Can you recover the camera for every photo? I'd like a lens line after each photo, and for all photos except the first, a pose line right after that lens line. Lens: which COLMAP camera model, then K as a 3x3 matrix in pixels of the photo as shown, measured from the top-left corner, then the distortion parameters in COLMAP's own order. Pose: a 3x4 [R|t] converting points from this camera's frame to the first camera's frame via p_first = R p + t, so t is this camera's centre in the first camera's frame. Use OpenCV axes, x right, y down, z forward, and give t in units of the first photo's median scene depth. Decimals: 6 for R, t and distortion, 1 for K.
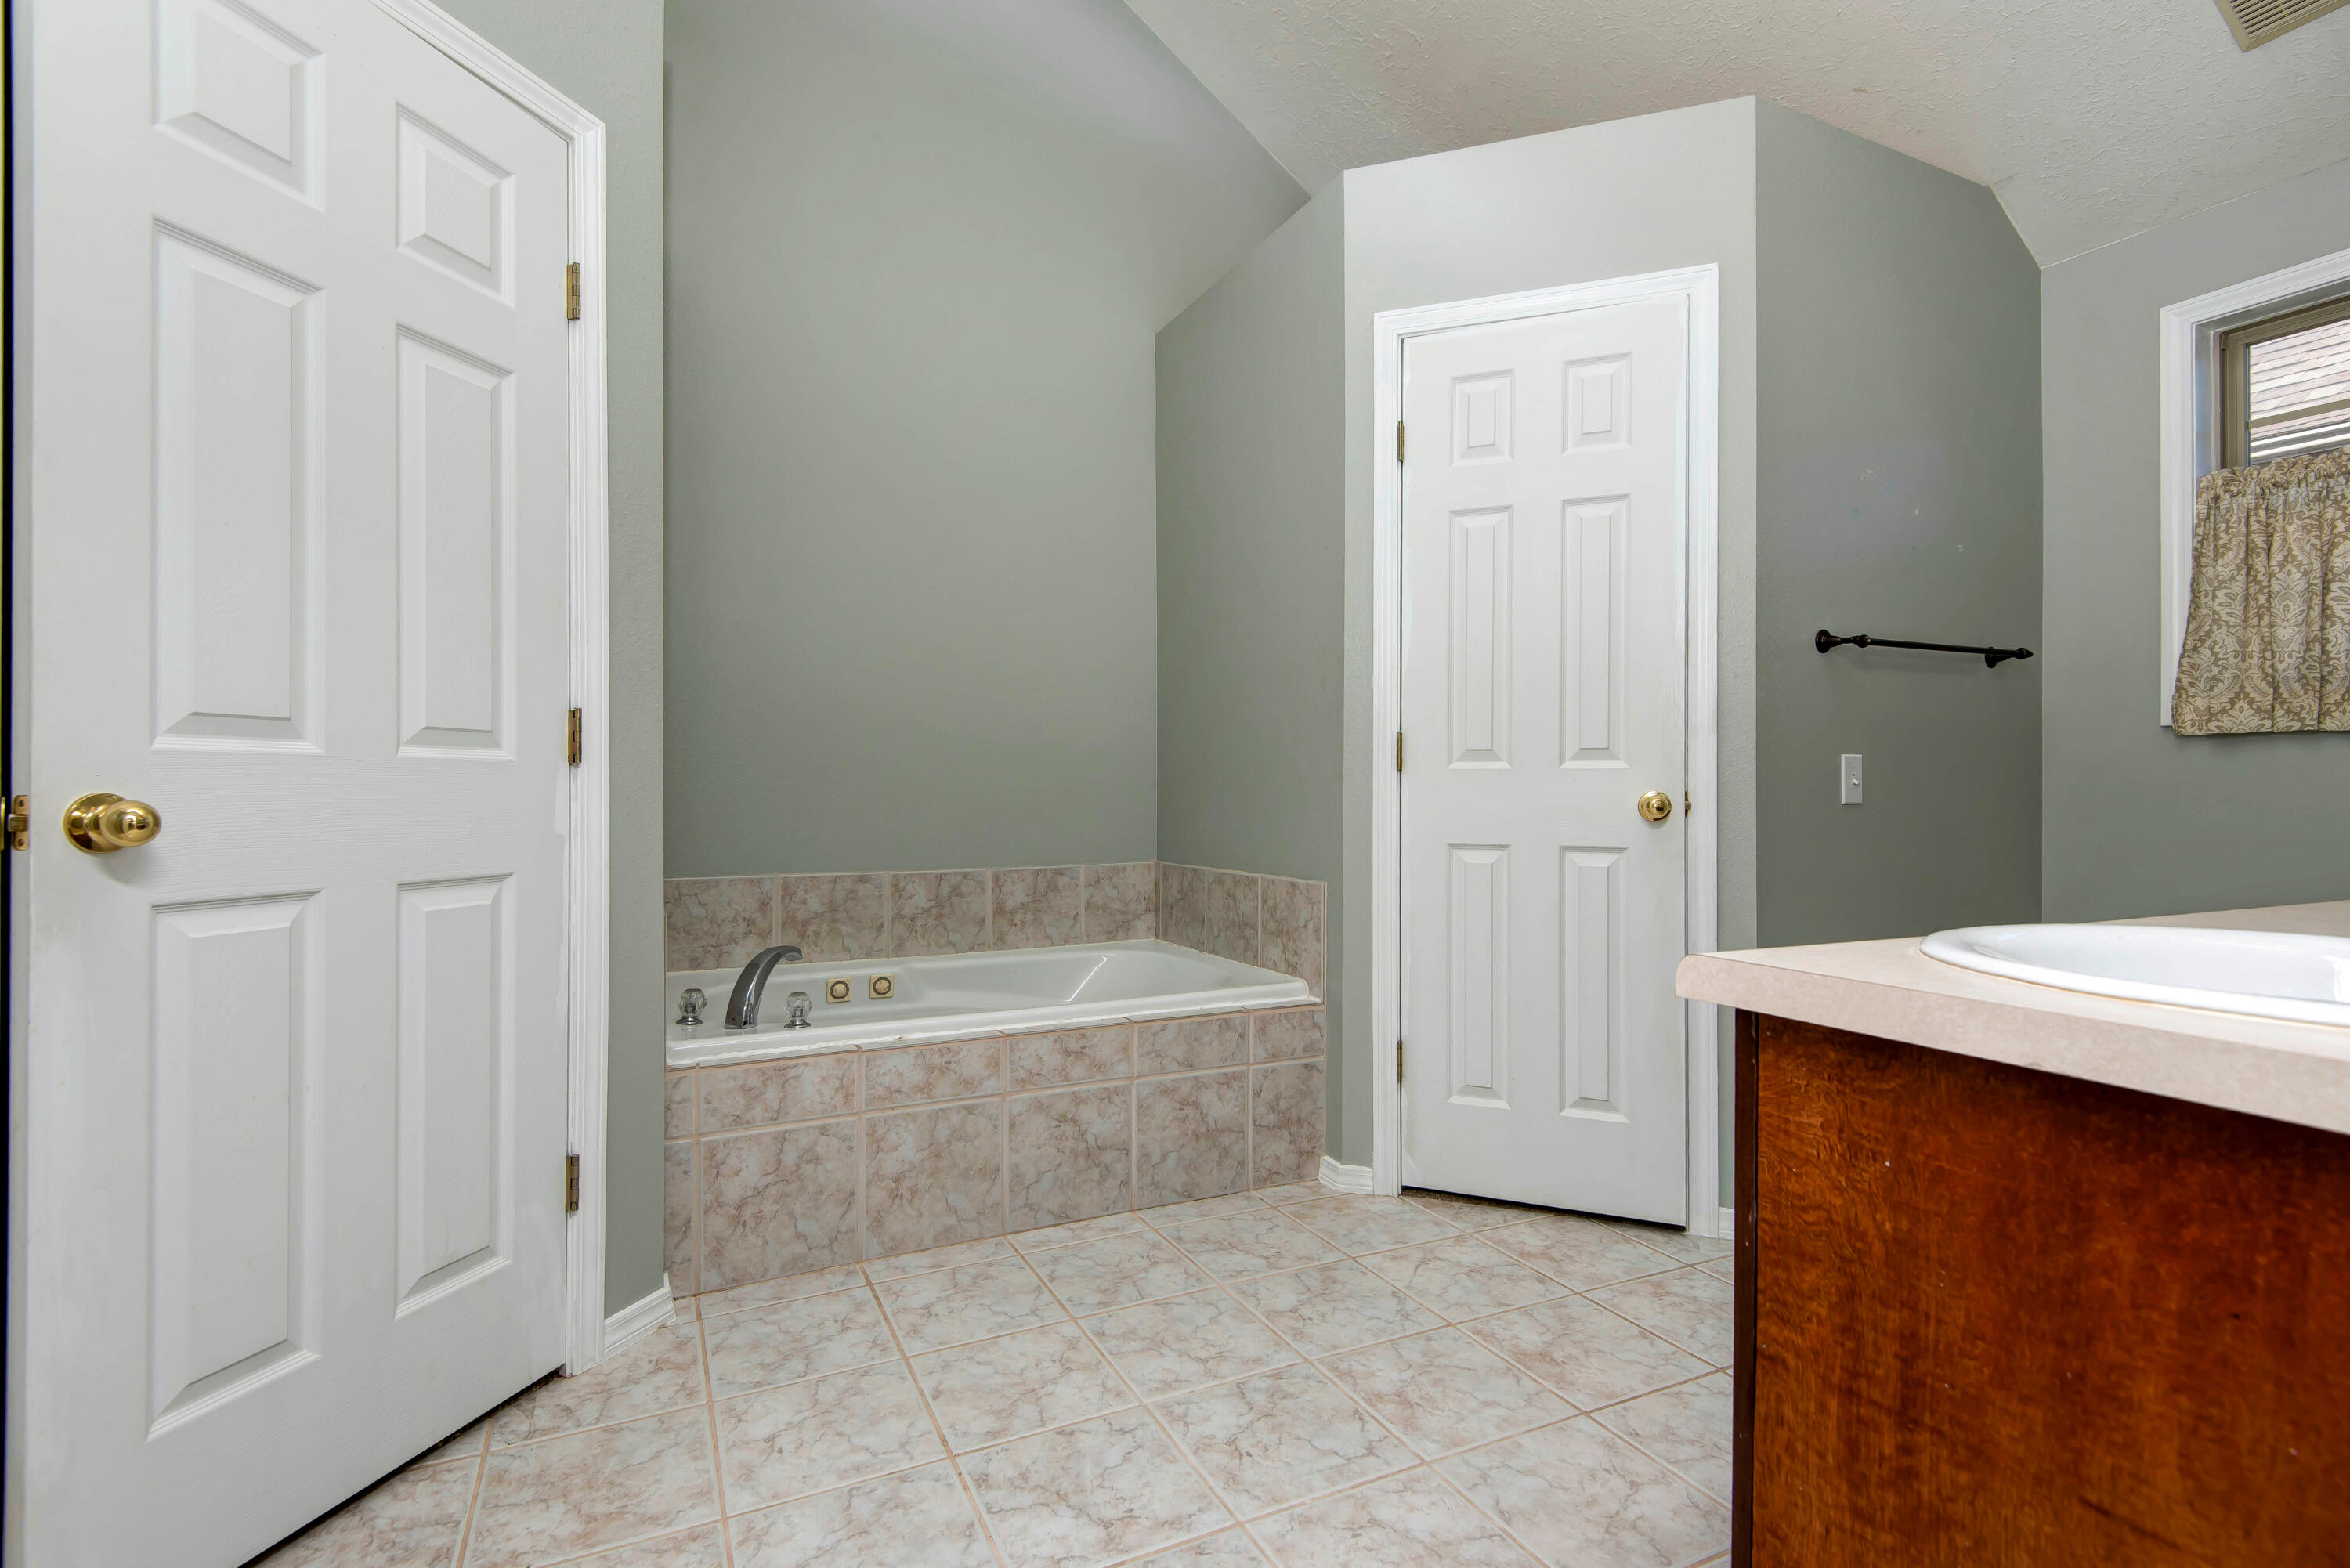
lens RADIAL K [[1081.3, 0, 1142.4], [0, 1081.3, 791.7], [0, 0, 1]] dist [0.021020, -0.010076]
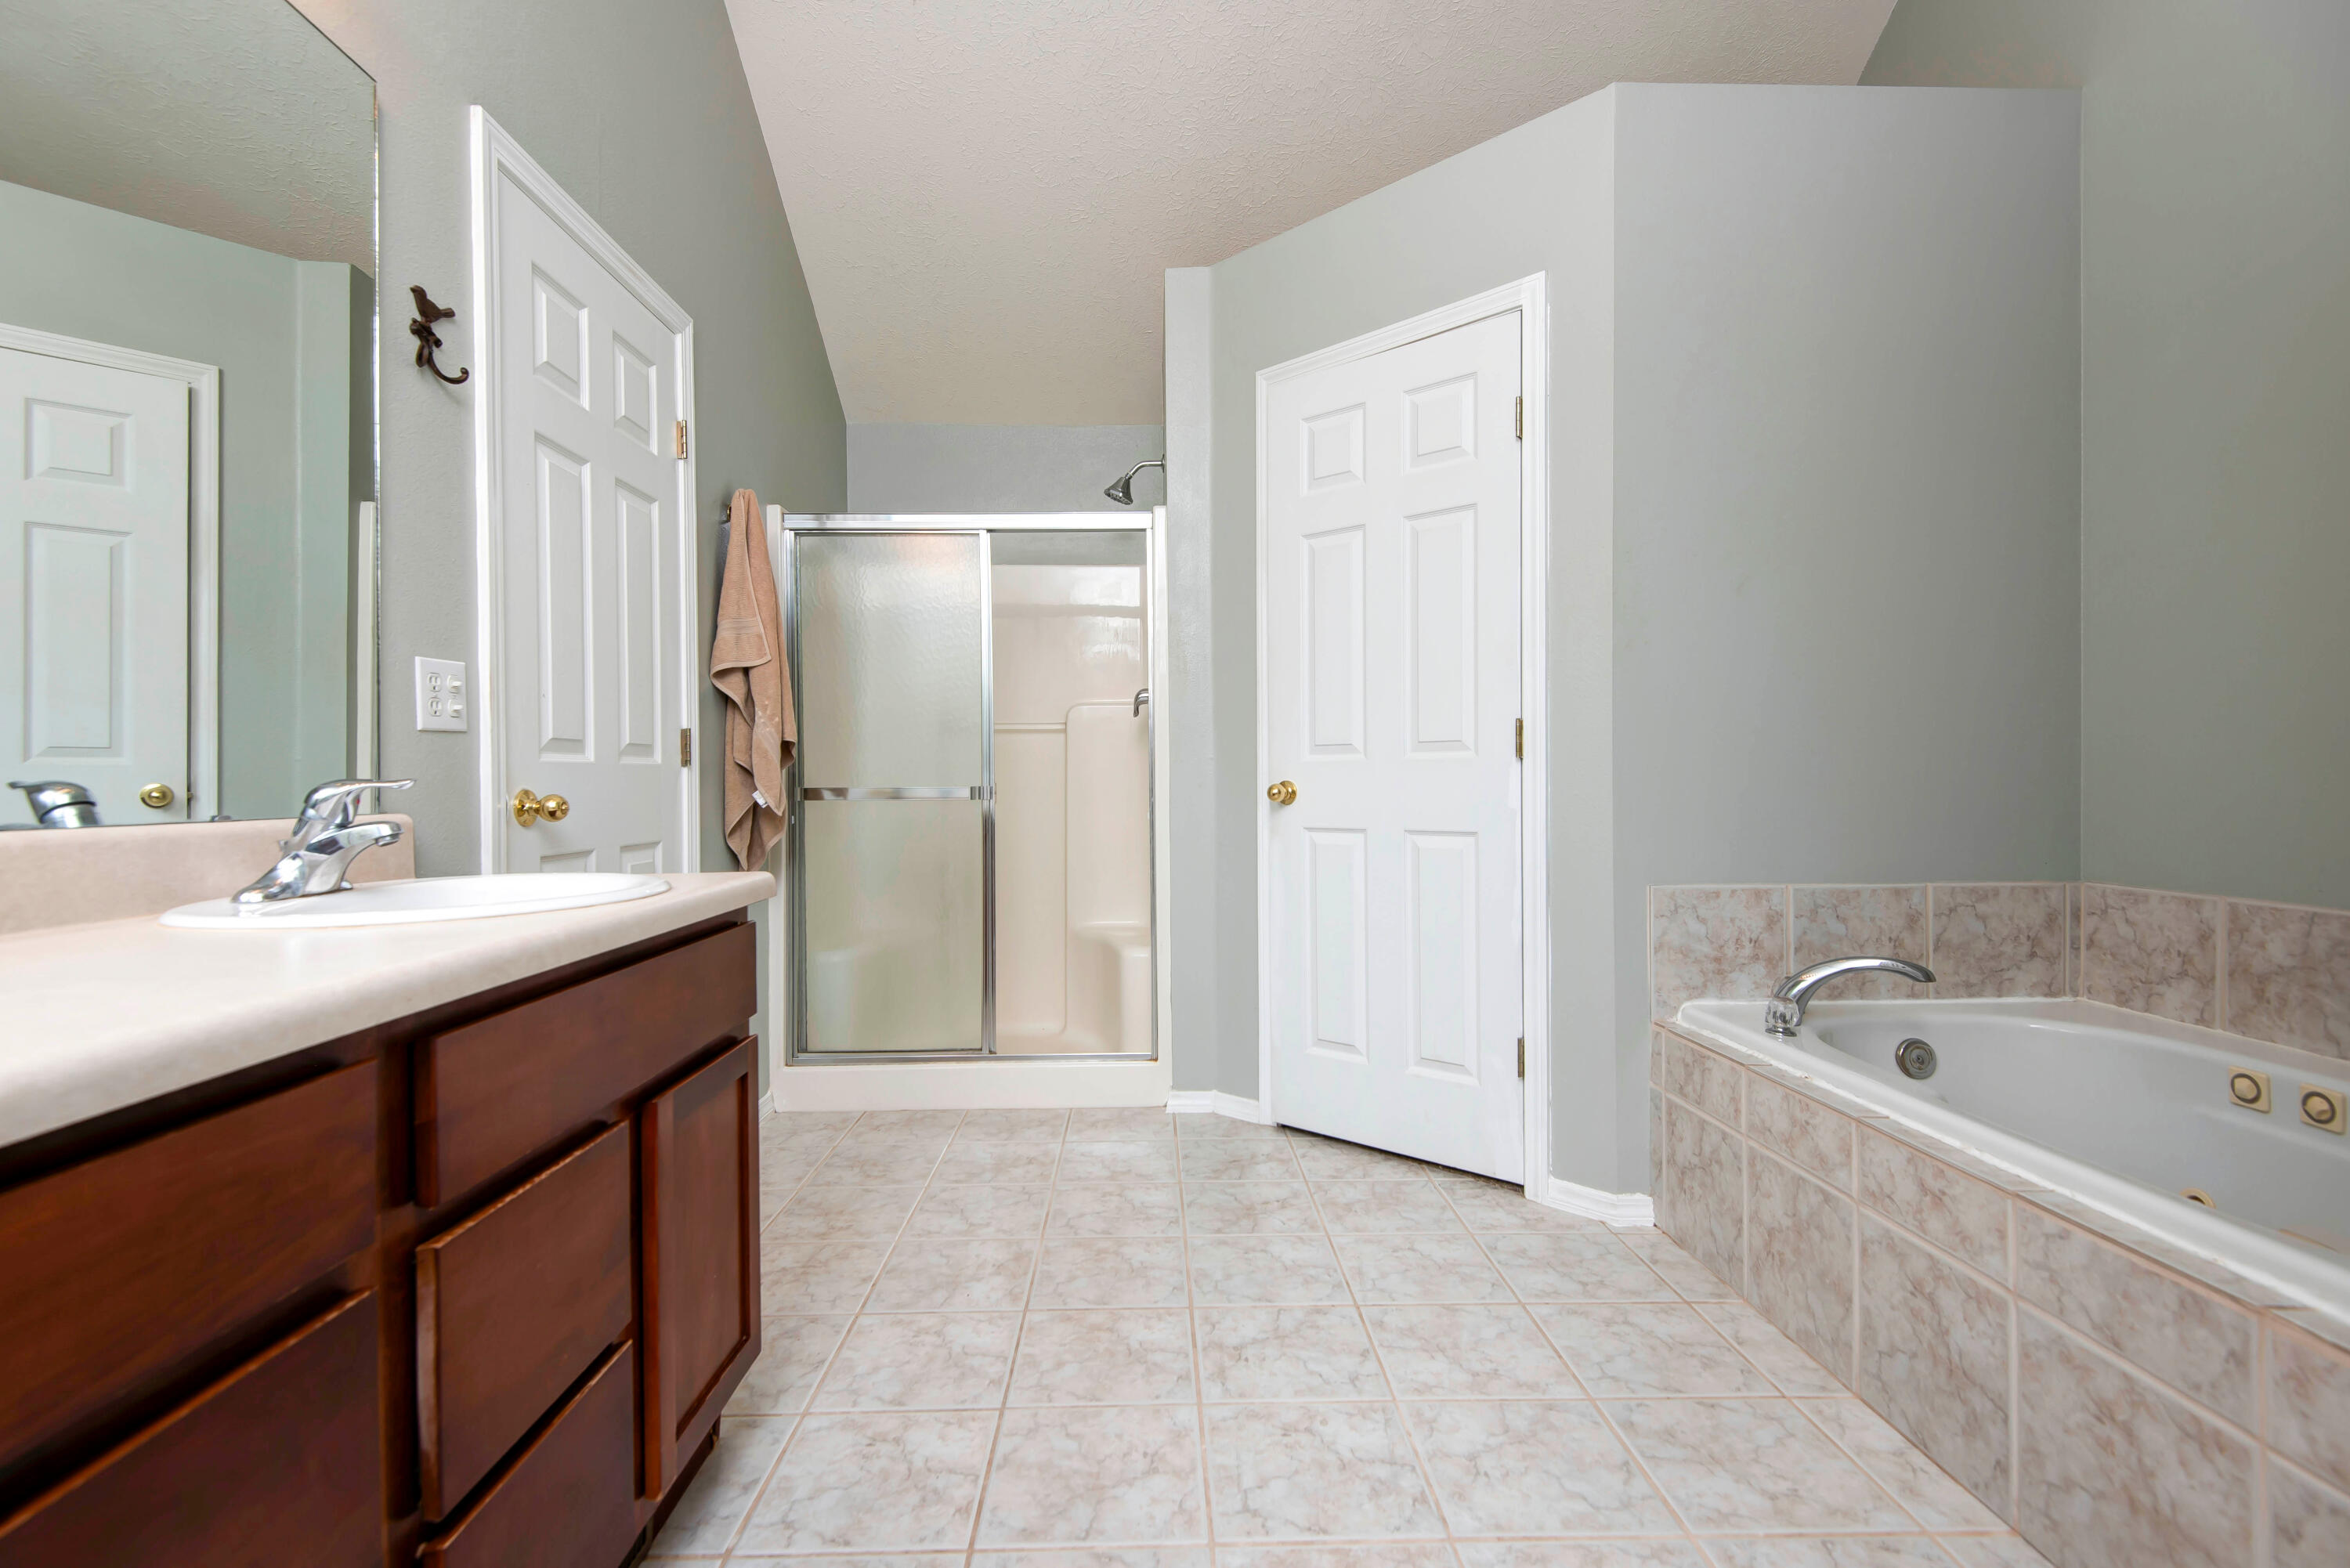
lens RADIAL K [[1081.3, 0, 1173.0], [0, 1081.3, 784.8], [0, 0, 1]] dist [0.021020, -0.010076]
pose [[-0.397064, 0.008847, -0.917748, 0.667422], [0.007120, 0.999953, 0.006560, -0.003137], [0.917763, -0.003929, -0.397108, 0.819956]]
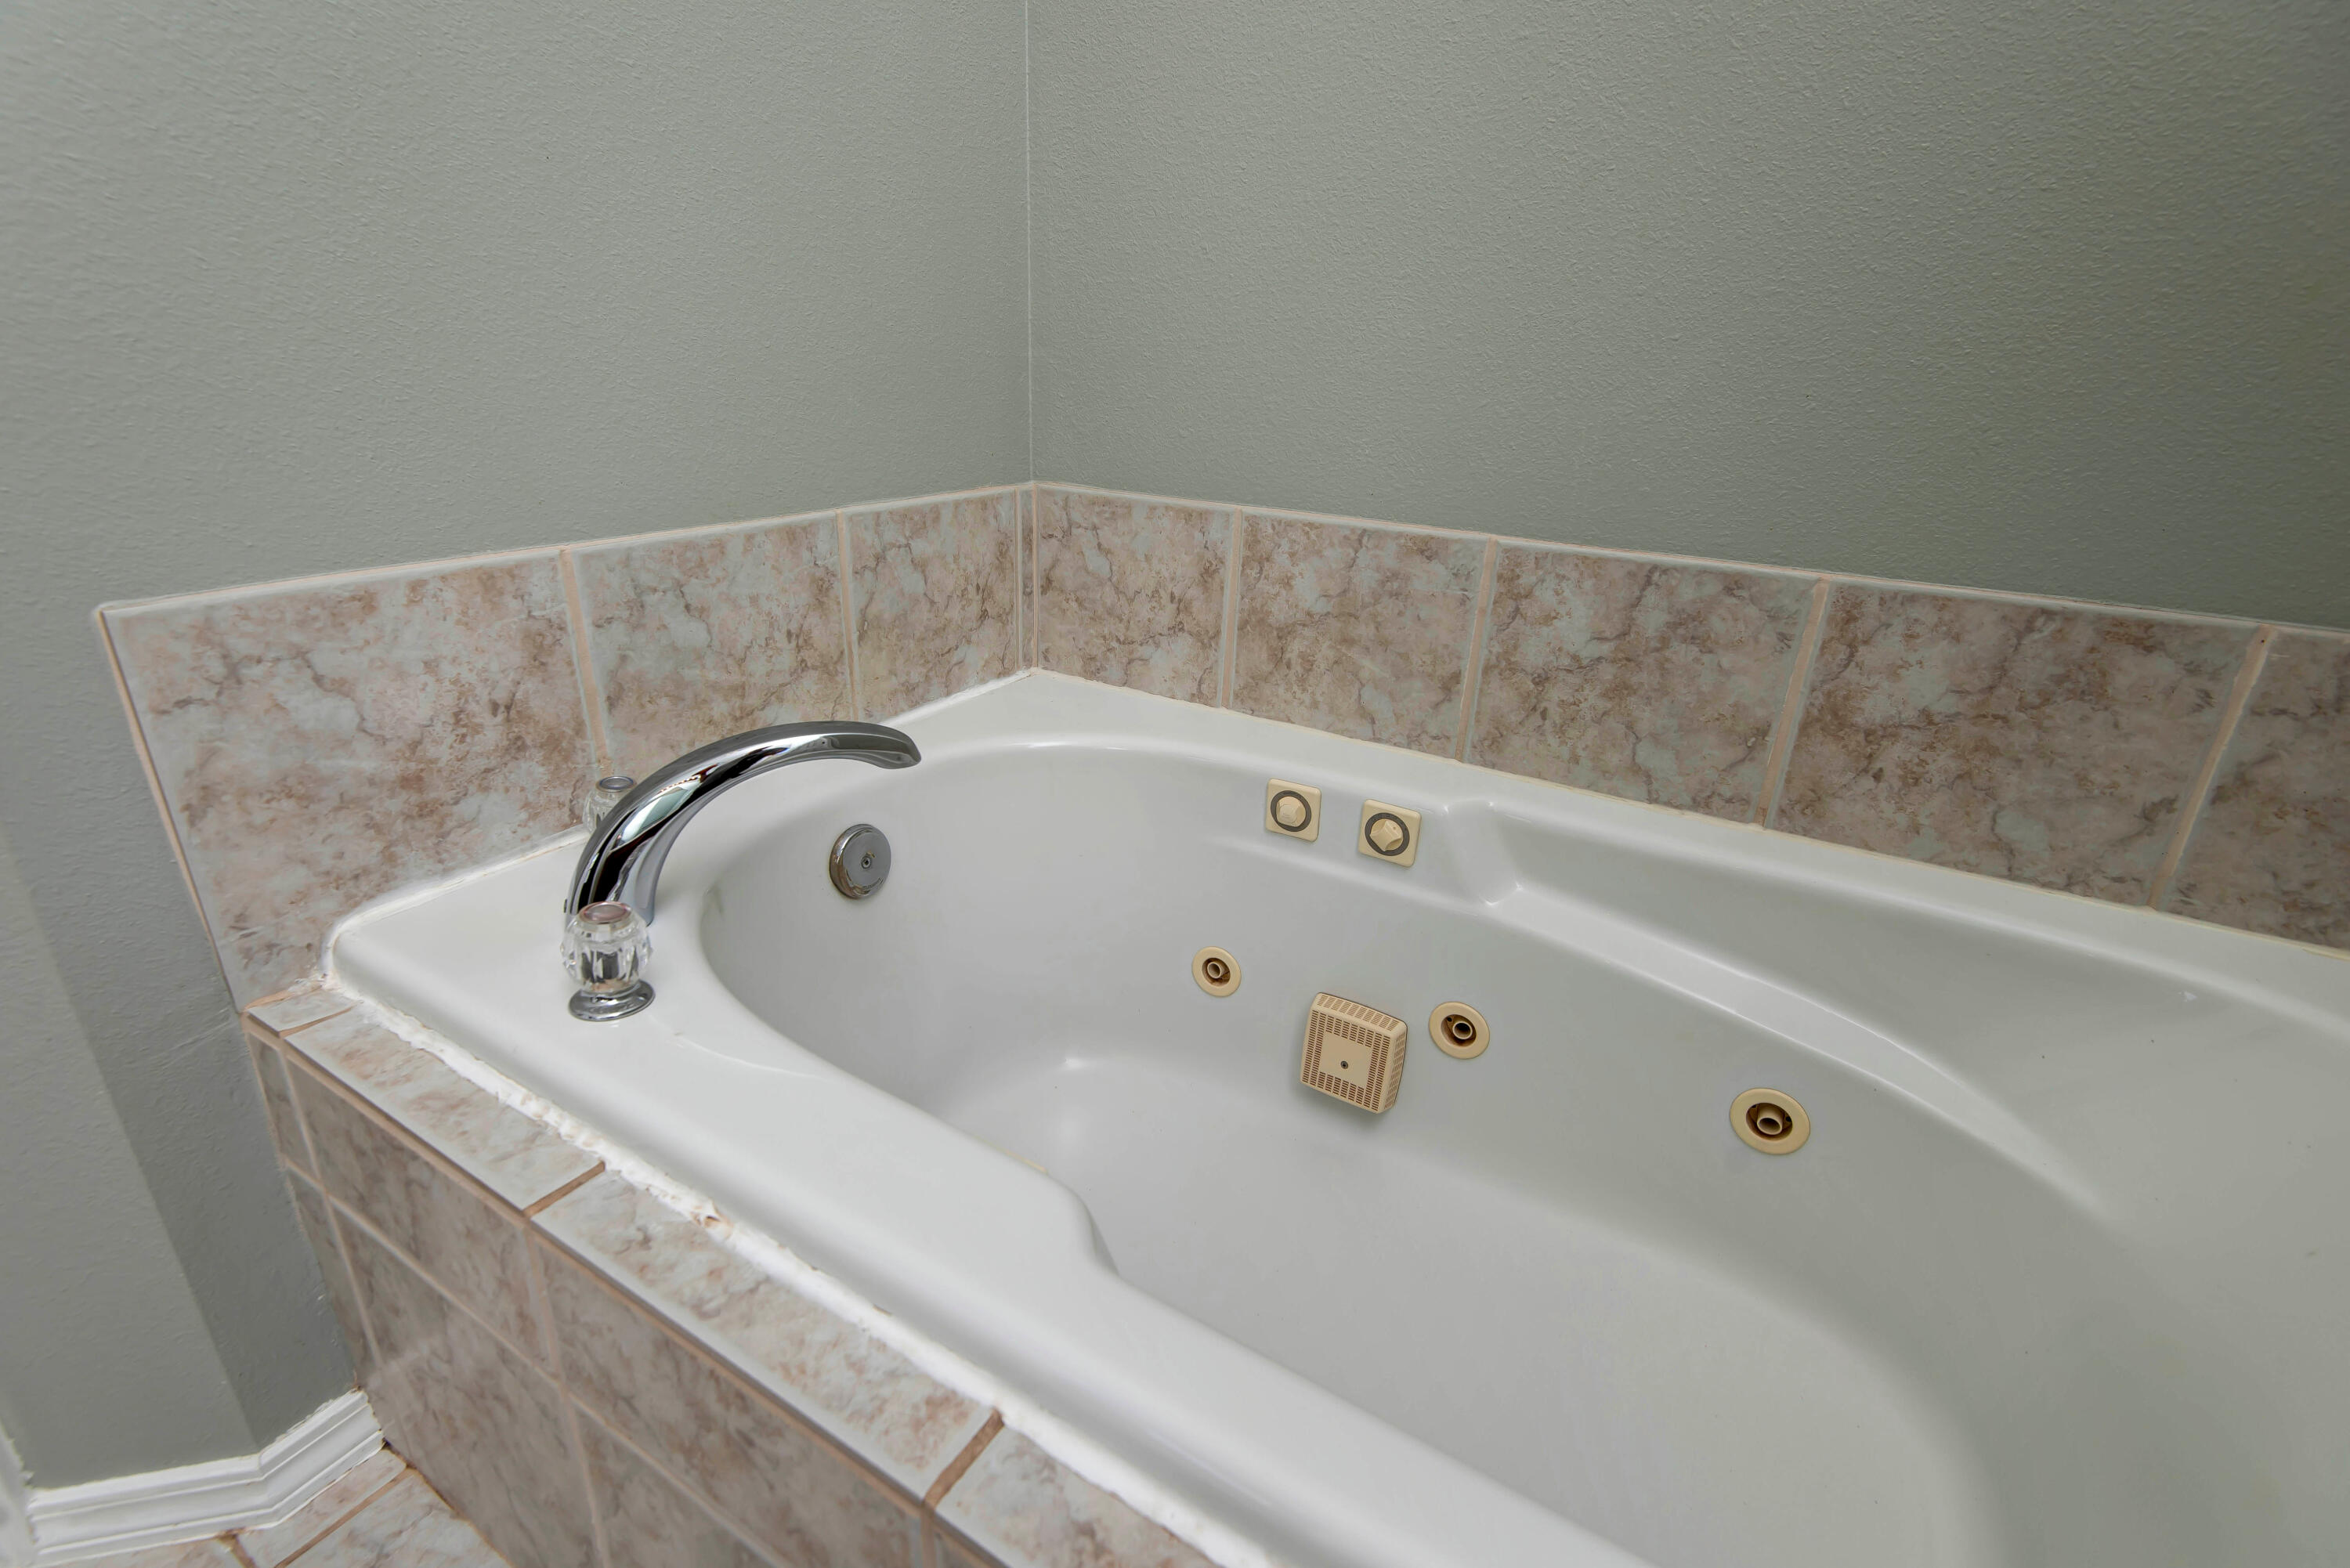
lens RADIAL K [[1081.3, 0, 1162.2], [0, 1081.3, 800.1], [0, 0, 1]] dist [0.021020, -0.010076]
pose [[0.543854, 0.342779, -0.765980, 0.014771], [-0.031916, 0.920560, 0.389294, 0.021922], [0.838573, -0.187272, 0.511590, 0.899751]]
